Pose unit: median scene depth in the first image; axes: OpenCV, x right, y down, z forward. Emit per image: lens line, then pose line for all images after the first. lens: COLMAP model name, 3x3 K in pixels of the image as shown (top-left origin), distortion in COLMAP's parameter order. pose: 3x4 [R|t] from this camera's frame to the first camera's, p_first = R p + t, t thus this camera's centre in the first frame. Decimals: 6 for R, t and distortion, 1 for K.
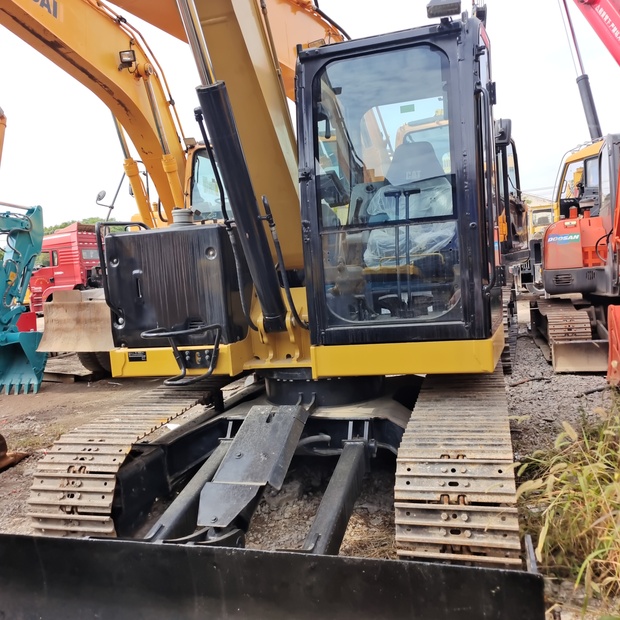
lens RADIAL K [[558.5, 0, 317.5], [0, 558.5, 311.0], [0, 0, 1]] dist [0.029291, 0.003214]
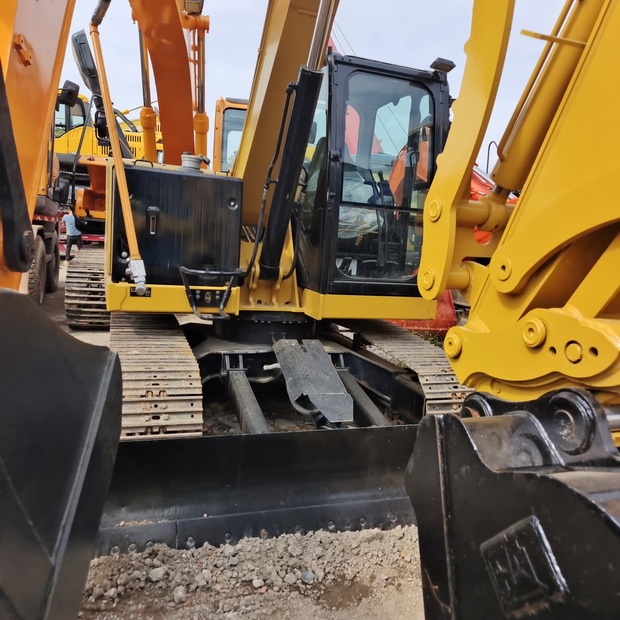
lens RADIAL K [[560.7, 0, 310.0], [0, 560.7, 310.0], [0, 0, 1]] dist [0.023173, 0.020852]
pose [[0.801246, 0.056980, 0.595616, -0.756122], [-0.088706, 0.995767, 0.024070, 0.068936], [-0.591723, -0.072121, 0.802909, 0.000551]]
